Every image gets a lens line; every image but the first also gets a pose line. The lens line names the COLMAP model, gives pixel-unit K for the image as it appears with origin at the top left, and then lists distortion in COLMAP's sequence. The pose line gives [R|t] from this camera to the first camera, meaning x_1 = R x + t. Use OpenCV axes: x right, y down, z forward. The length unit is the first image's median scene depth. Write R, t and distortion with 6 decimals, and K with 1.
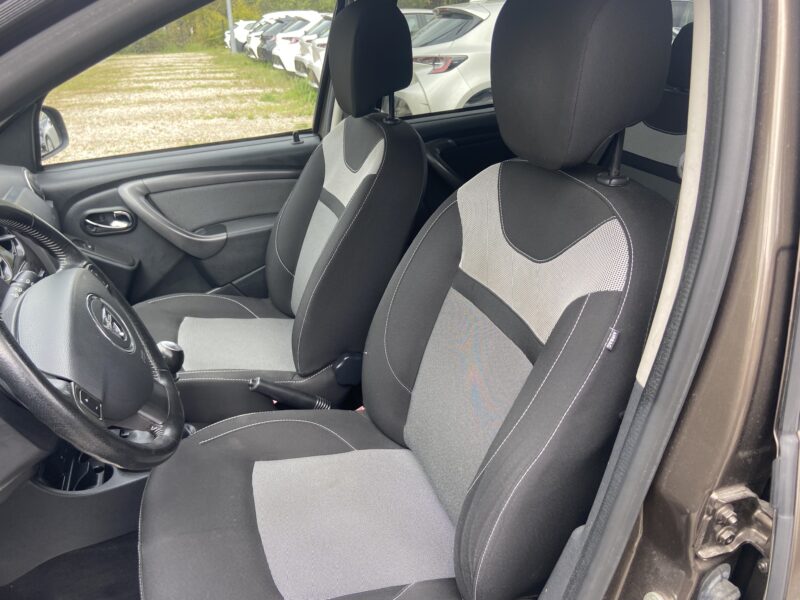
lens RADIAL K [[599.9, 0, 402.6], [0, 599.9, 301.1], [0, 0, 1]] dist [0.094190, -0.109467]
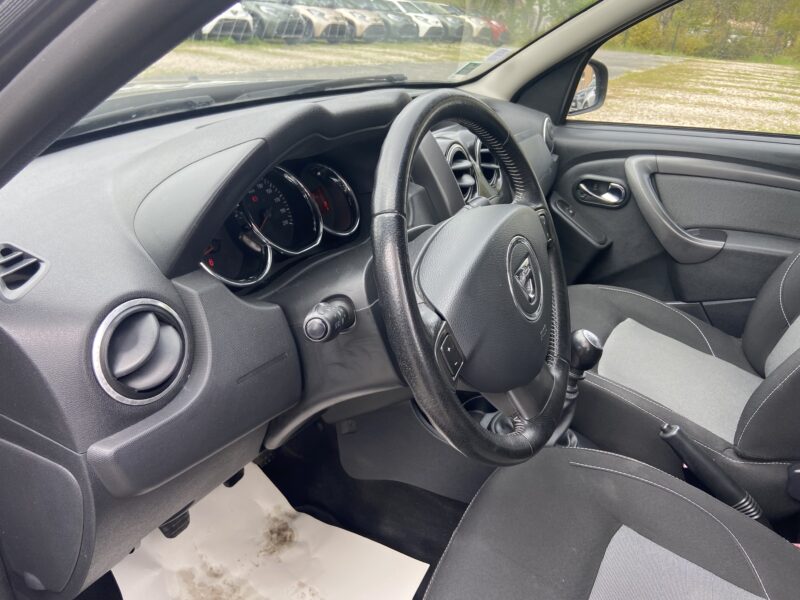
lens RADIAL K [[599.9, 0, 401.6], [0, 599.9, 306.5], [0, 0, 1]] dist [0.094190, -0.109467]
pose [[0.667697, 0.383756, -0.637897, -0.031558], [-0.382633, 0.911950, 0.148117, 0.007427], [0.638571, 0.145183, 0.755744, 0.139804]]
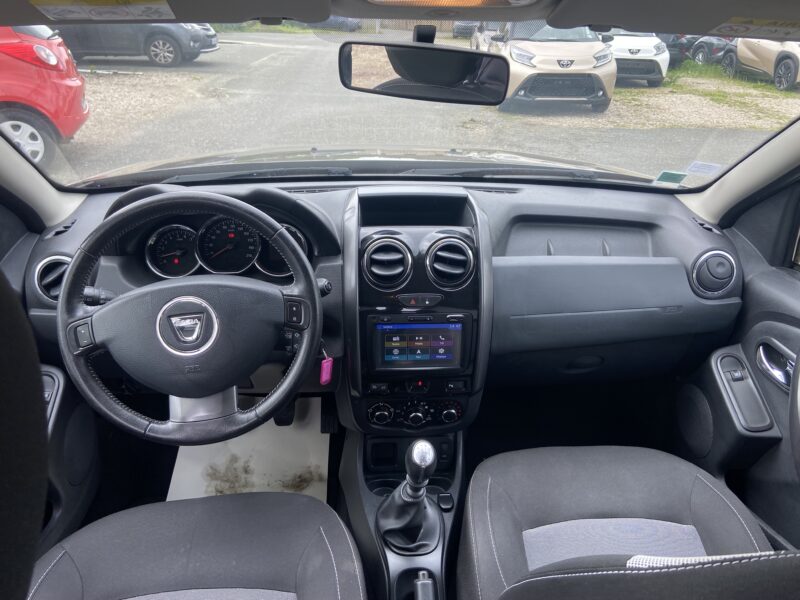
lens RADIAL K [[599.9, 0, 410.5], [0, 599.9, 304.2], [0, 0, 1]] dist [0.094190, -0.109467]
pose [[-0.255246, 0.428520, -0.866729, 0.179176], [-0.436215, 0.748969, 0.498761, -0.338476], [0.862882, 0.505387, -0.004245, 0.613853]]
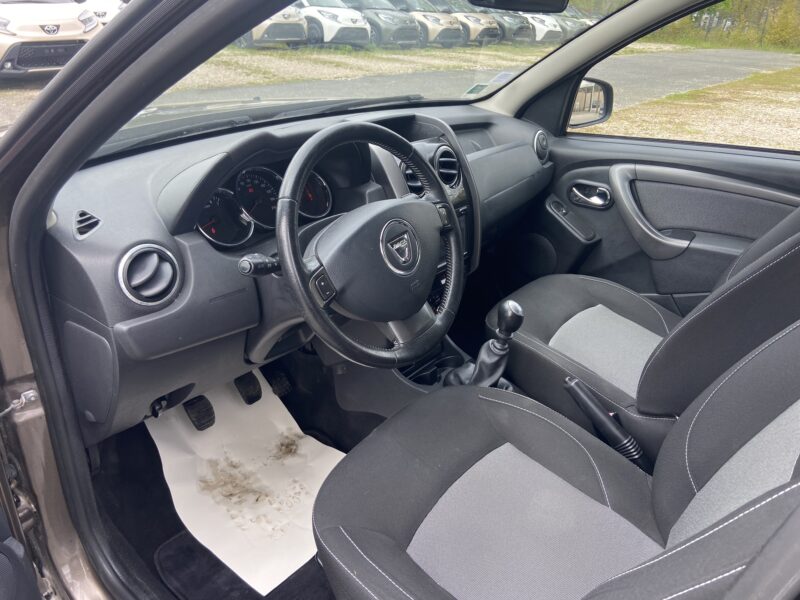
lens RADIAL K [[599.9, 0, 406.8], [0, 599.9, 300.9], [0, 0, 1]] dist [0.094190, -0.109467]
pose [[0.528393, 0.410738, -0.743031, 0.206825], [-0.403701, 0.891465, 0.205705, -0.053484], [0.746878, 0.191269, 0.636859, 0.126629]]
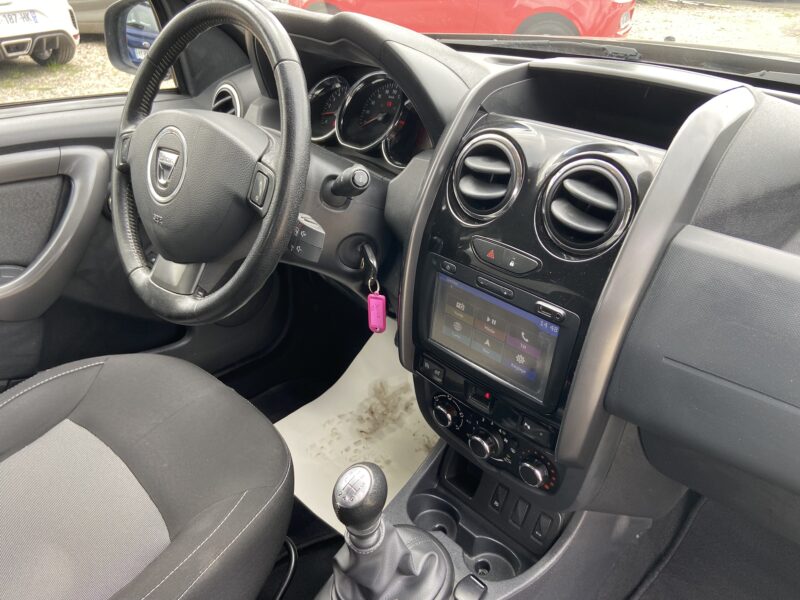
lens RADIAL K [[599.9, 0, 402.3], [0, 599.9, 307.5], [0, 0, 1]] dist [0.094190, -0.109467]
pose [[-0.909382, 0.228314, -0.347701, -0.196815], [-0.167179, 0.564802, 0.808115, -0.287014], [0.380887, 0.793014, -0.475452, 0.789361]]
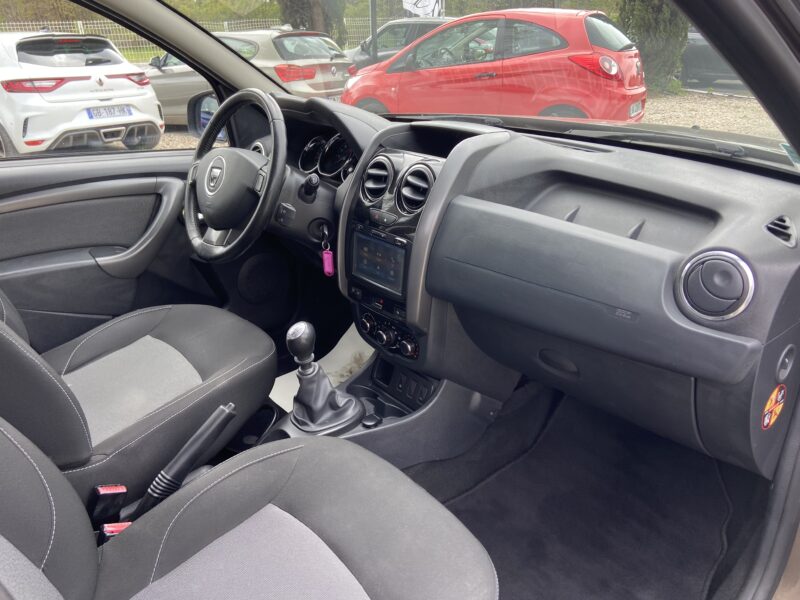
lens RADIAL K [[599.9, 0, 399.3], [0, 599.9, 307.4], [0, 0, 1]] dist [0.094190, -0.109467]
pose [[-0.943032, 0.161602, -0.290819, -0.187099], [-0.114700, 0.662607, 0.740132, -0.462905], [0.312305, 0.731325, -0.606324, 1.111235]]
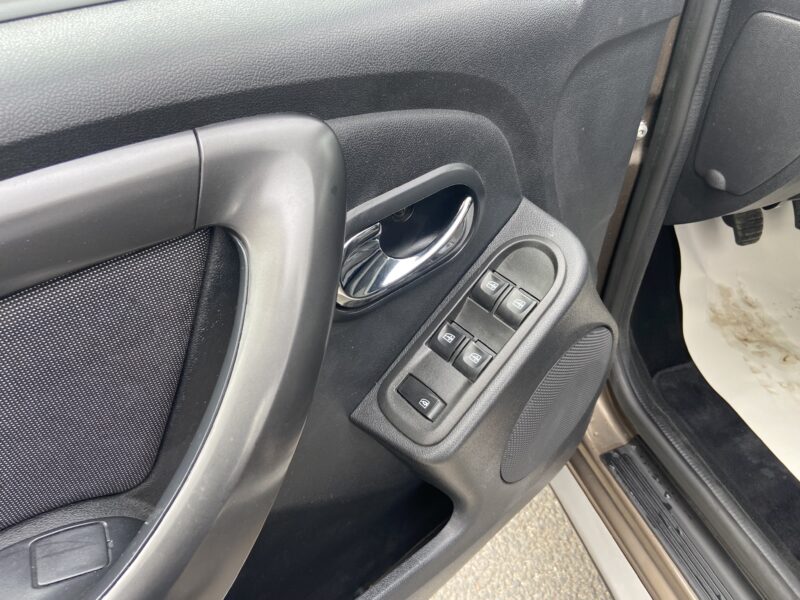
lens RADIAL K [[599.9, 0, 403.1], [0, 599.9, 304.6], [0, 0, 1]] dist [0.094190, -0.109467]
pose [[0.004765, 0.700571, -0.713567, -0.005295], [-0.415553, 0.650431, 0.635811, 0.169004], [0.909557, 0.293495, 0.294224, 0.023760]]
